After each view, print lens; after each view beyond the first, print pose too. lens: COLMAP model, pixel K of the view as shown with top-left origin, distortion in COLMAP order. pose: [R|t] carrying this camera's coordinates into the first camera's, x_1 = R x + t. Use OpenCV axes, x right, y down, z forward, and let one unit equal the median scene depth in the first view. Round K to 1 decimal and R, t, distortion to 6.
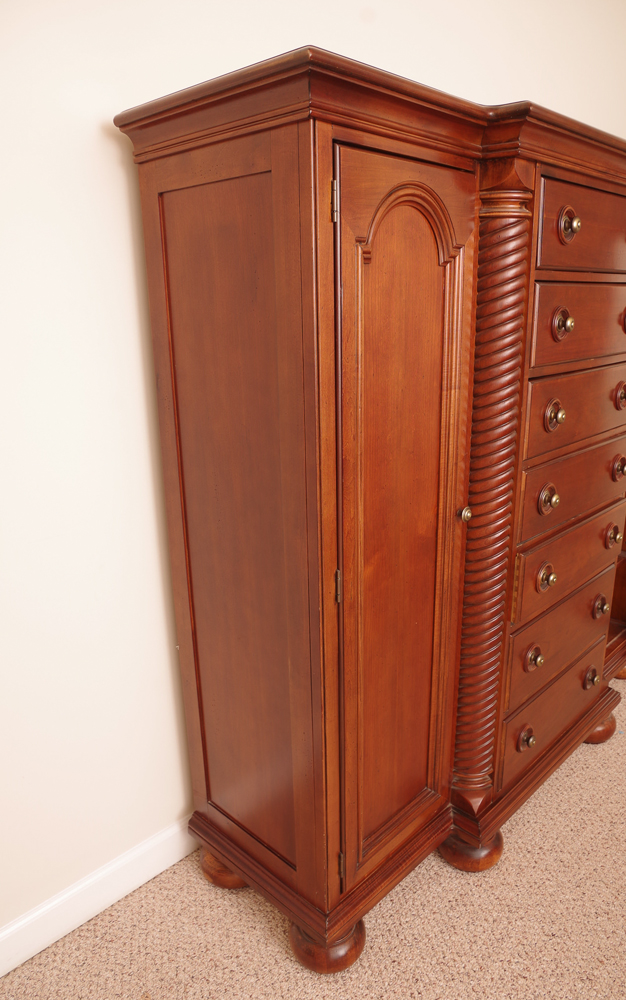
lens RADIAL K [[694.6, 0, 325.9], [0, 694.6, 521.6], [0, 0, 1]] dist [-0.065706, 0.029445]
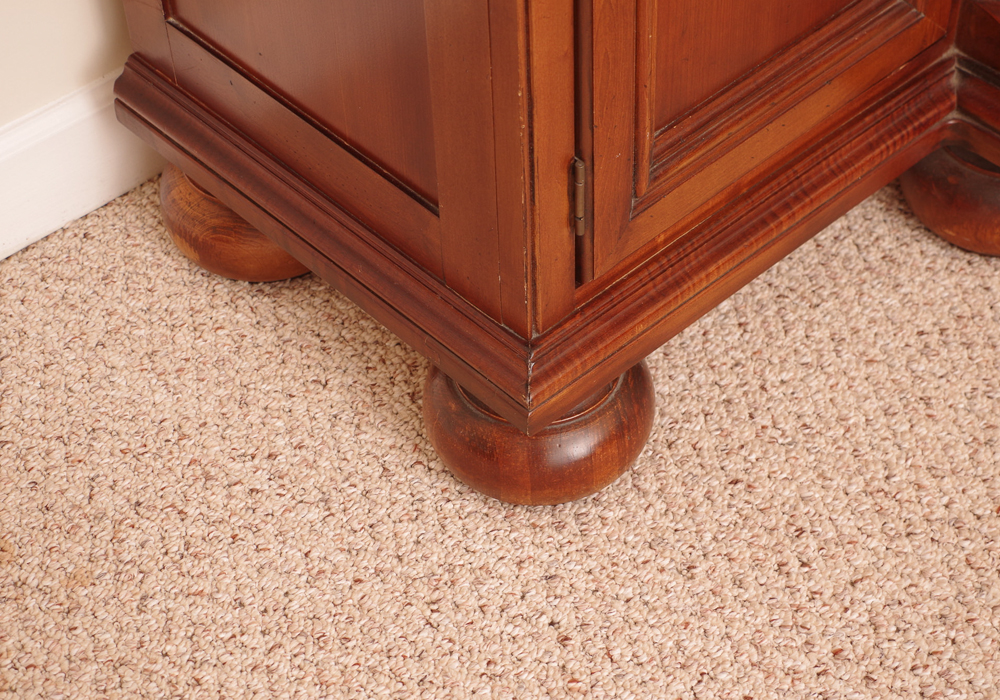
lens RADIAL K [[1991.1, 0, 516.3], [0, 1991.1, 349.9], [0, 0, 1]] dist [0.137429, 0.050374]
pose [[0.998507, 0.028021, -0.046893, 0.037835], [-0.003376, 0.888431, 0.458997, 0.142217], [0.054523, -0.458153, 0.887199, 0.154090]]
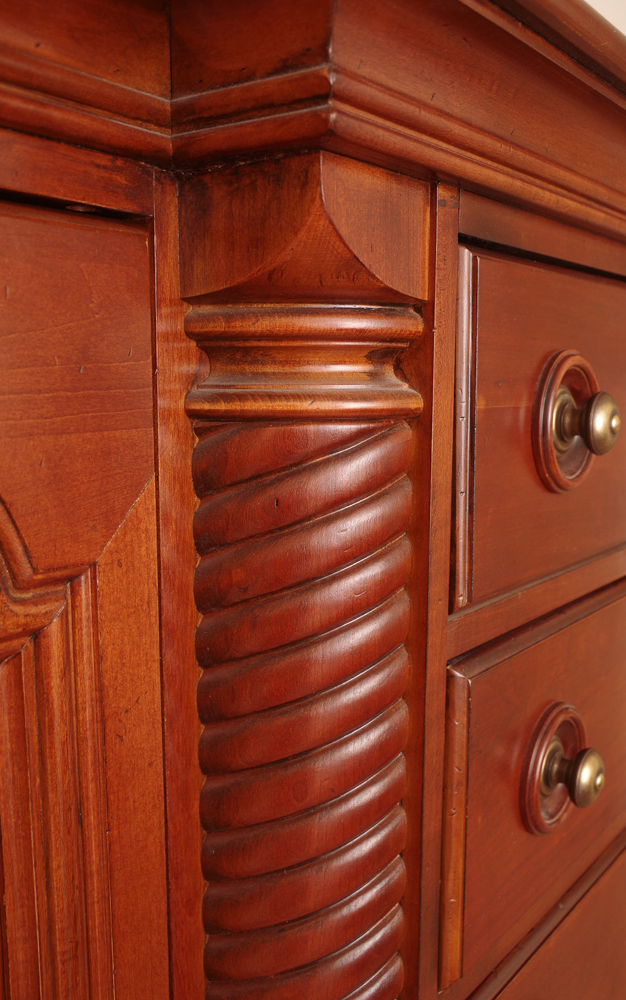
lens RADIAL K [[922.6, 0, 309.1], [0, 922.6, 527.0], [0, 0, 1]] dist [-0.017044, -0.006787]
pose [[0.995207, 0.000505, 0.097786, 0.212269], [0.014480, 0.988203, -0.152465, -0.329686], [-0.096710, 0.153151, 0.983459, 0.644227]]
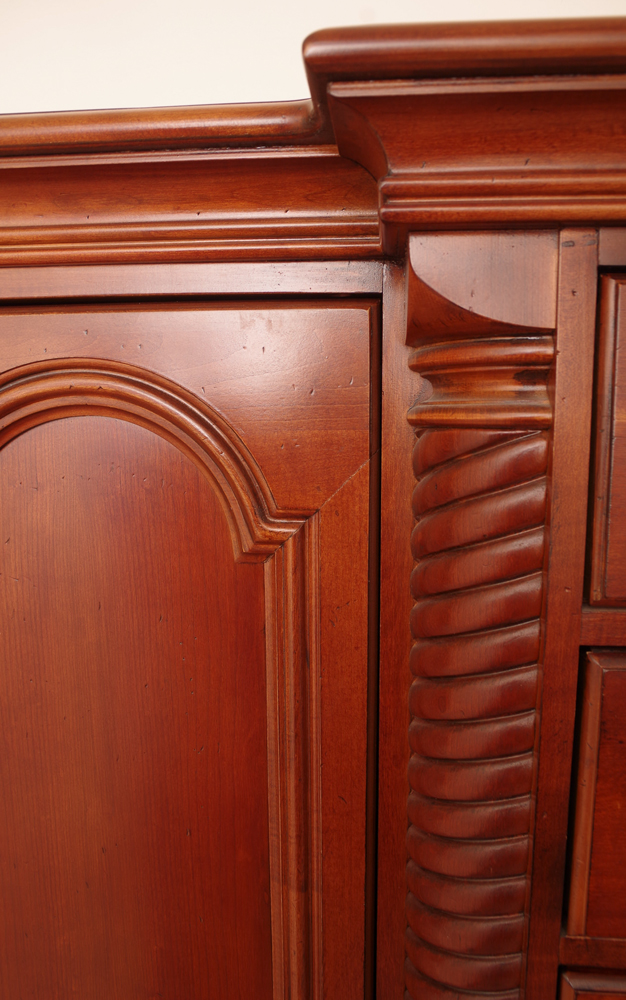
lens RADIAL K [[694.6, 0, 325.9], [0, 694.6, 521.6], [0, 0, 1]] dist [-0.065706, 0.029445]
pose [[0.624922, 0.130584, -0.769688, 0.416252], [-0.251494, 0.967027, -0.040127, -0.341997], [0.739069, 0.218648, 0.637157, 0.701623]]
